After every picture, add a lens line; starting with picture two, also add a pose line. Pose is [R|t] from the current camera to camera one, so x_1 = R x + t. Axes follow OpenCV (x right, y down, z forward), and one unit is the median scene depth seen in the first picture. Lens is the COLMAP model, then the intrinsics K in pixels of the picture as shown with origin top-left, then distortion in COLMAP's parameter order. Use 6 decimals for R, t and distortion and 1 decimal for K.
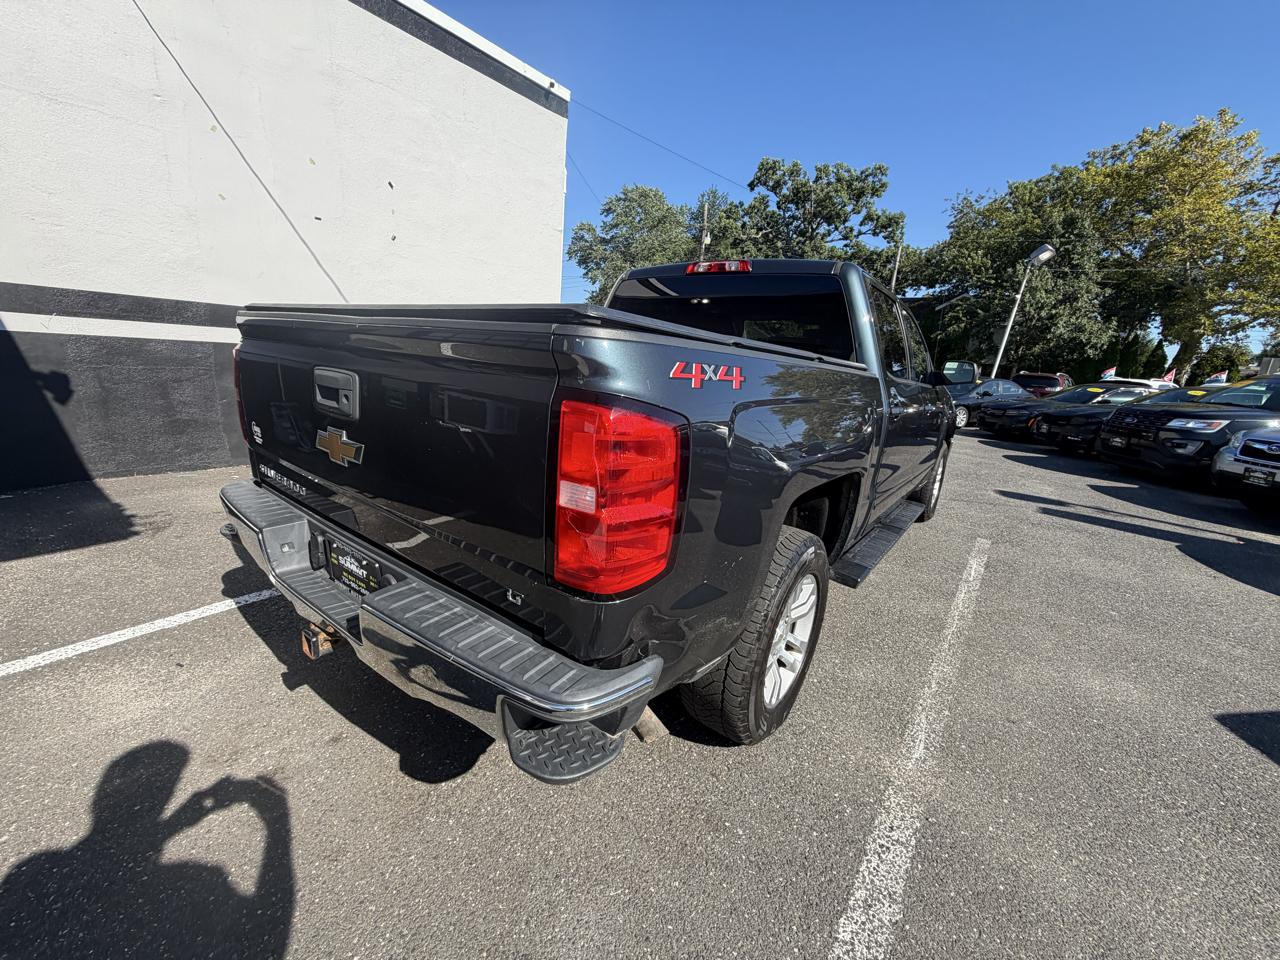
lens RADIAL K [[510.9, 0, 635.8], [0, 510.9, 479.8], [0, 0, 1]] dist [-0.000517, -0.000180]
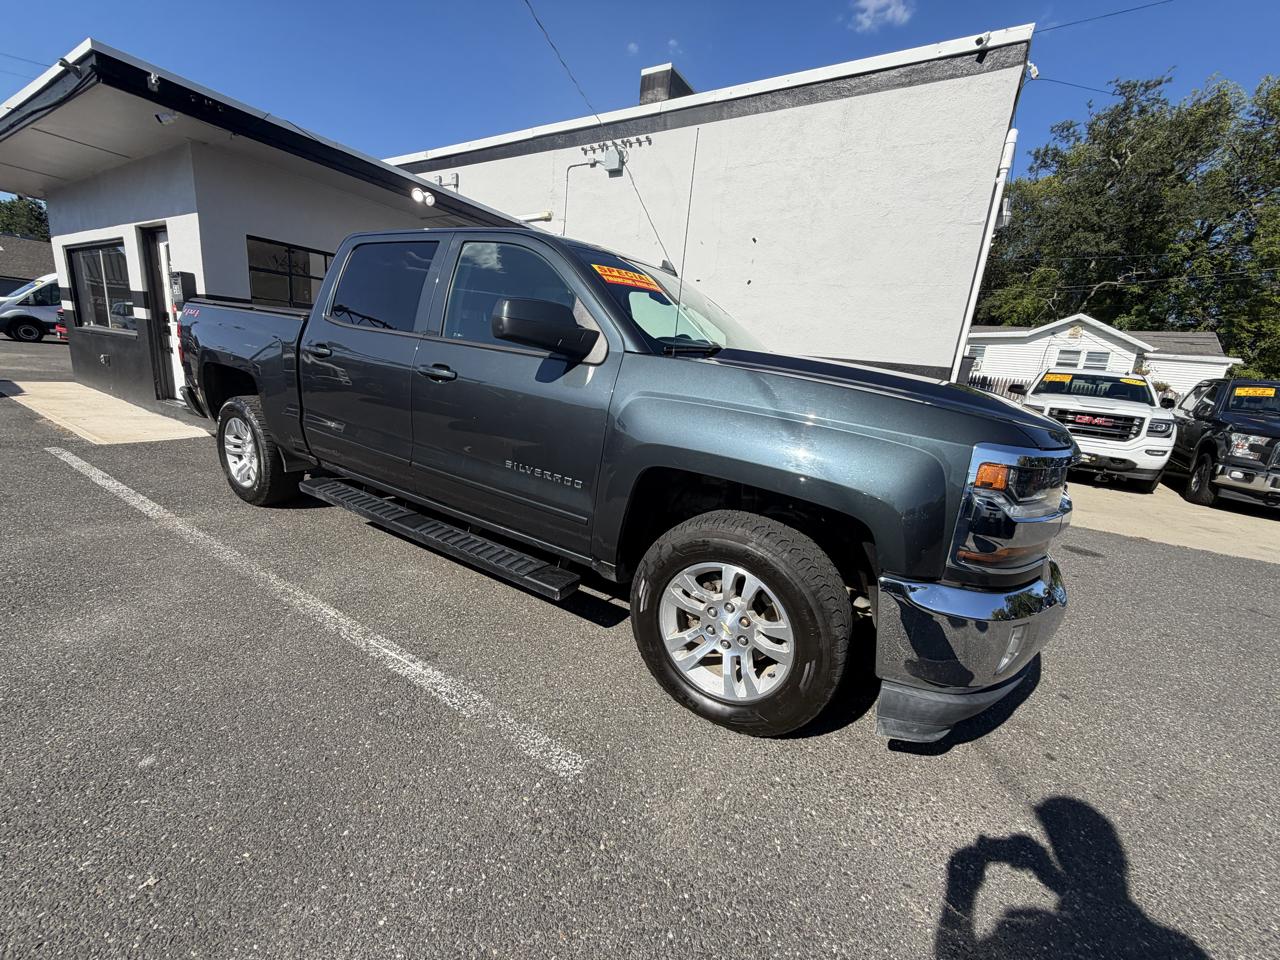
lens RADIAL K [[510.5, 0, 636.8], [0, 510.5, 479.6], [0, 0, 1]] dist [-0.000550, -0.000263]
pose [[0.093508, 0.170930, -0.980836, 0.110481], [-0.317220, 0.938925, 0.133384, -0.015377], [0.943731, 0.298668, 0.142019, 0.101359]]
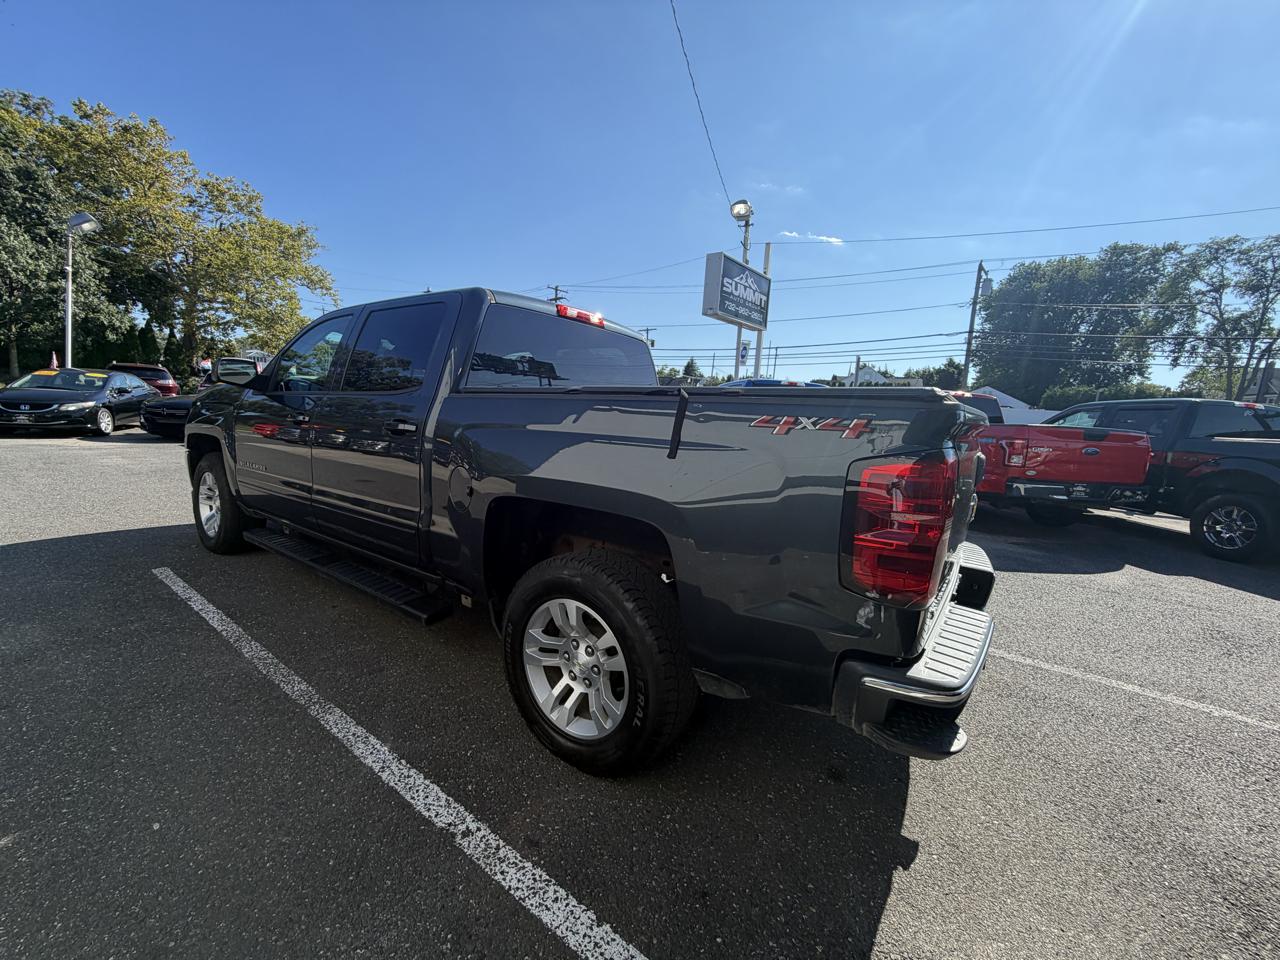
lens RADIAL K [[510.5, 0, 636.8], [0, 510.5, 479.6], [0, 0, 1]] dist [-0.000550, -0.000263]
pose [[-0.029115, -0.210998, 0.977053, -0.065459], [0.173905, 0.961491, 0.212819, -0.020405], [-0.984332, 0.176110, 0.008700, 0.064834]]
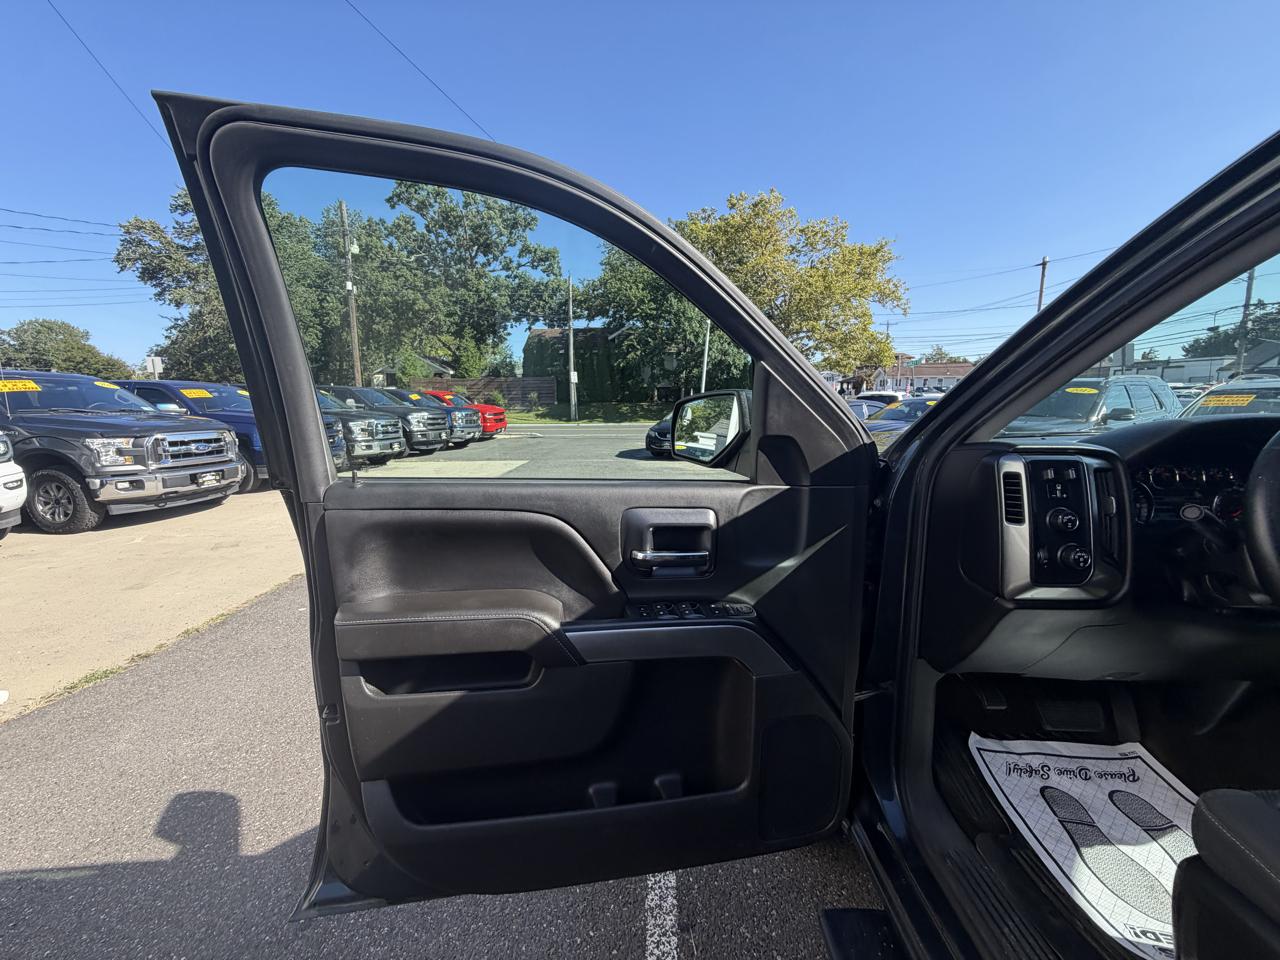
lens RADIAL K [[509.2, 0, 636.5], [0, 509.2, 479.8], [0, 0, 1]] dist [0.000280, -0.000458]
pose [[0.810628, -0.159373, 0.563455, -0.000810], [0.193871, 0.981026, -0.001434, -0.030623], [-0.552536, 0.110400, 0.826145, 0.112735]]
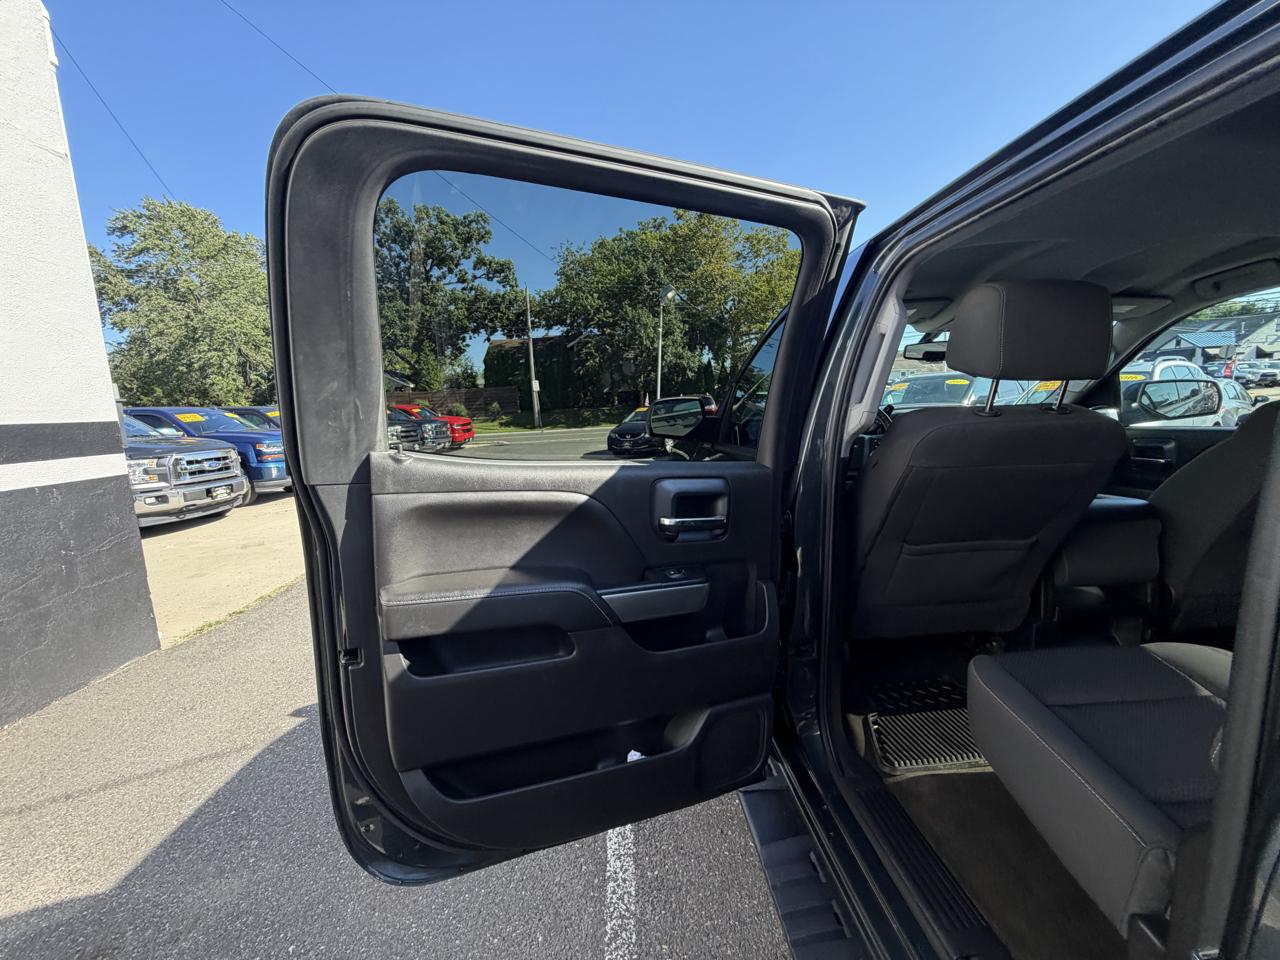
lens RADIAL K [[510.5, 0, 636.8], [0, 510.5, 479.6], [0, 0, 1]] dist [-0.000550, -0.000263]
pose [[0.761446, -0.197618, 0.617371, -0.018537], [0.247191, 0.968952, 0.005281, -0.025859], [-0.599247, 0.148588, 0.786654, 0.086551]]
